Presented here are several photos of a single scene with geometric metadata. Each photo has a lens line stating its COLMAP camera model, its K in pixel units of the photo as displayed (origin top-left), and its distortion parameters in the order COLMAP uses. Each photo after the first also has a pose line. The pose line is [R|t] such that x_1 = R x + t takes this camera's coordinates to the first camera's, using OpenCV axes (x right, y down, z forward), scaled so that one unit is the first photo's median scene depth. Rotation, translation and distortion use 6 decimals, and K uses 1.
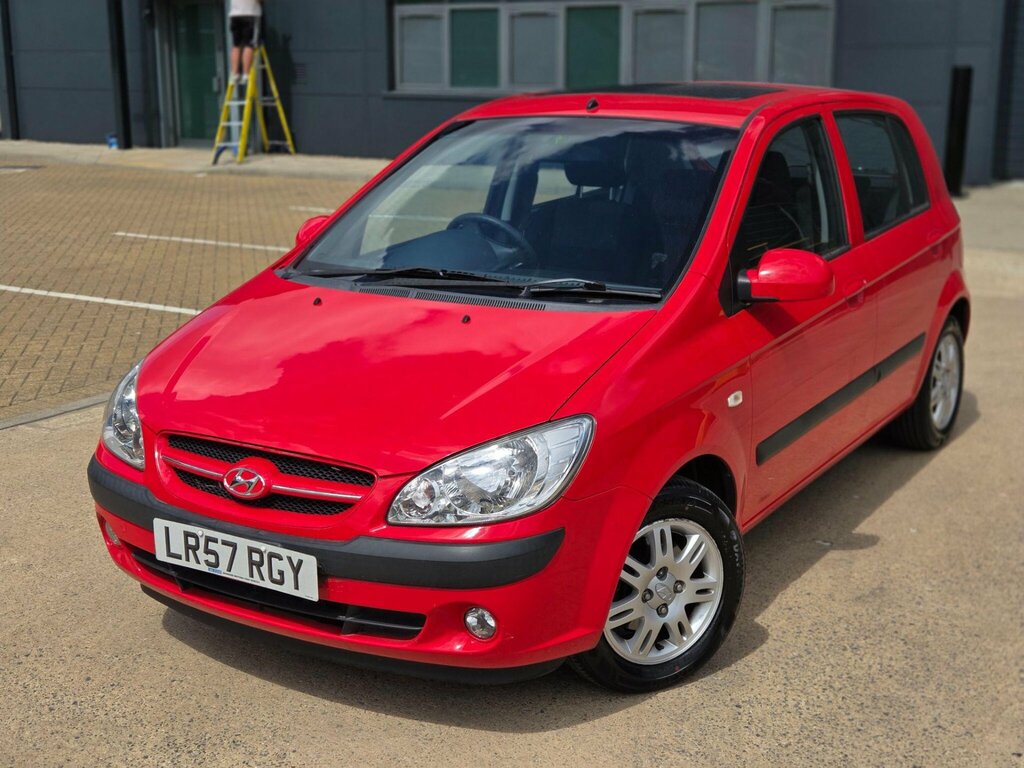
lens RADIAL K [[1426.5, 0, 515.4], [0, 1426.5, 373.5], [0, 0, 1]] dist [0.077507, 0.013477]
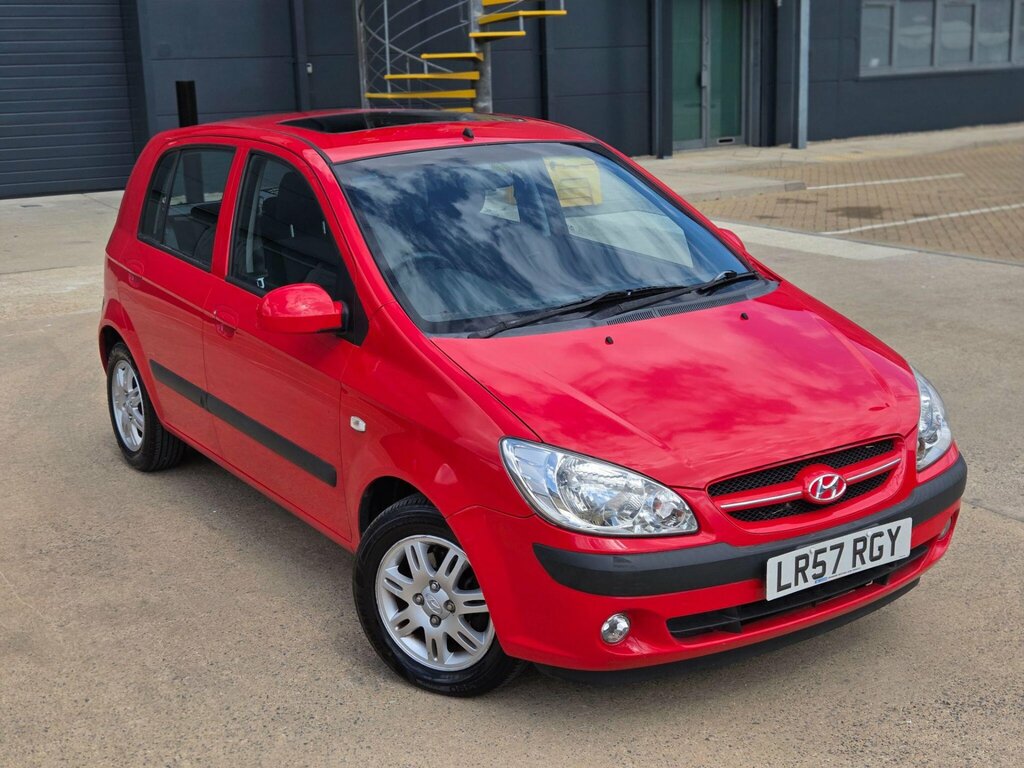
lens RADIAL K [[1426.5, 0, 515.4], [0, 1426.5, 373.5], [0, 0, 1]] dist [0.077507, 0.013477]
pose [[0.394678, -0.218563, 0.892446, -1.107870], [0.234285, 0.963129, 0.132262, -0.183982], [-0.888448, 0.156886, 0.431332, 0.665086]]
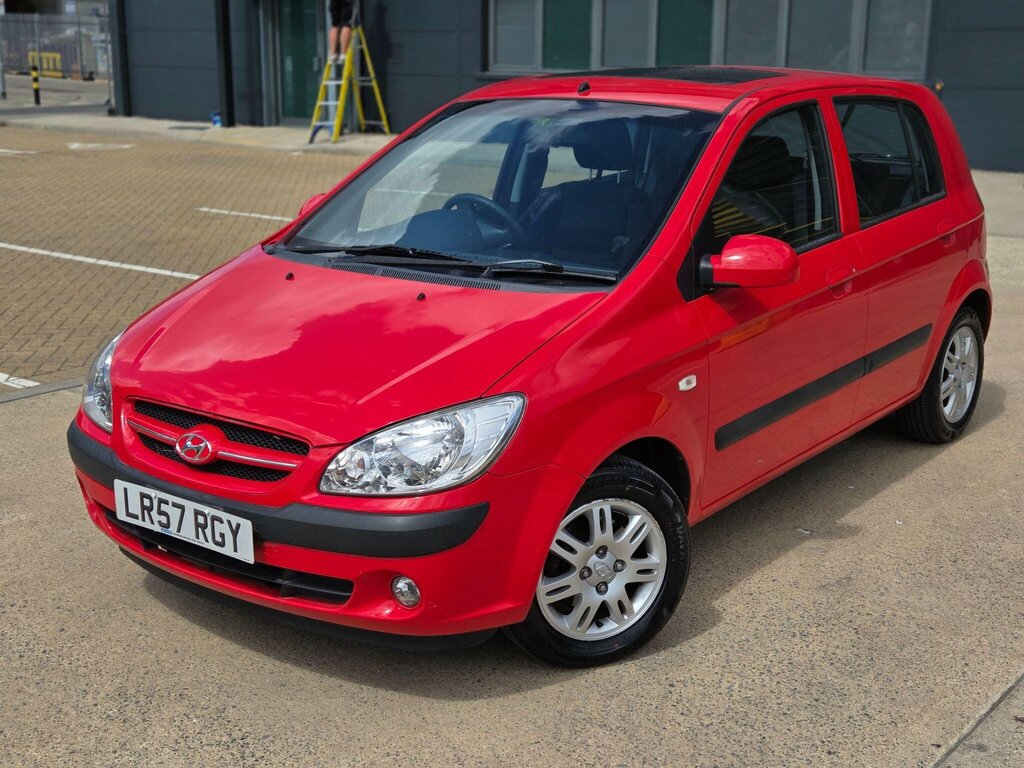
lens RADIAL K [[1430.6, 0, 504.9], [0, 1430.6, 381.8], [0, 0, 1]] dist [0.085346, -0.000740]
pose [[0.995200, 0.030479, -0.092990, 0.119789], [-0.028868, 0.999410, 0.018619, 0.001838], [0.093502, -0.015845, 0.995493, -0.017845]]
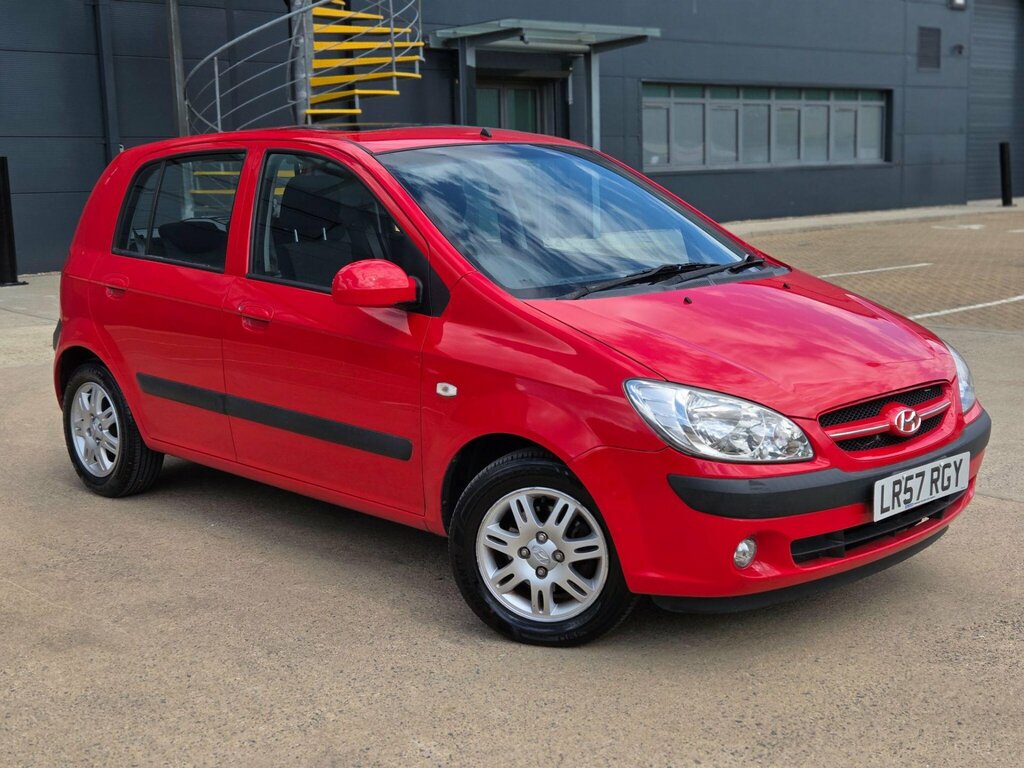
lens RADIAL K [[1417.3, 0, 539.9], [0, 1417.3, 399.9], [0, 0, 1]] dist [0.083219, -0.076989]
pose [[0.195939, -0.167020, 0.966288, -1.240422], [0.242419, 0.963054, 0.117305, -0.135571], [-0.950180, 0.211262, 0.229188, 0.922658]]
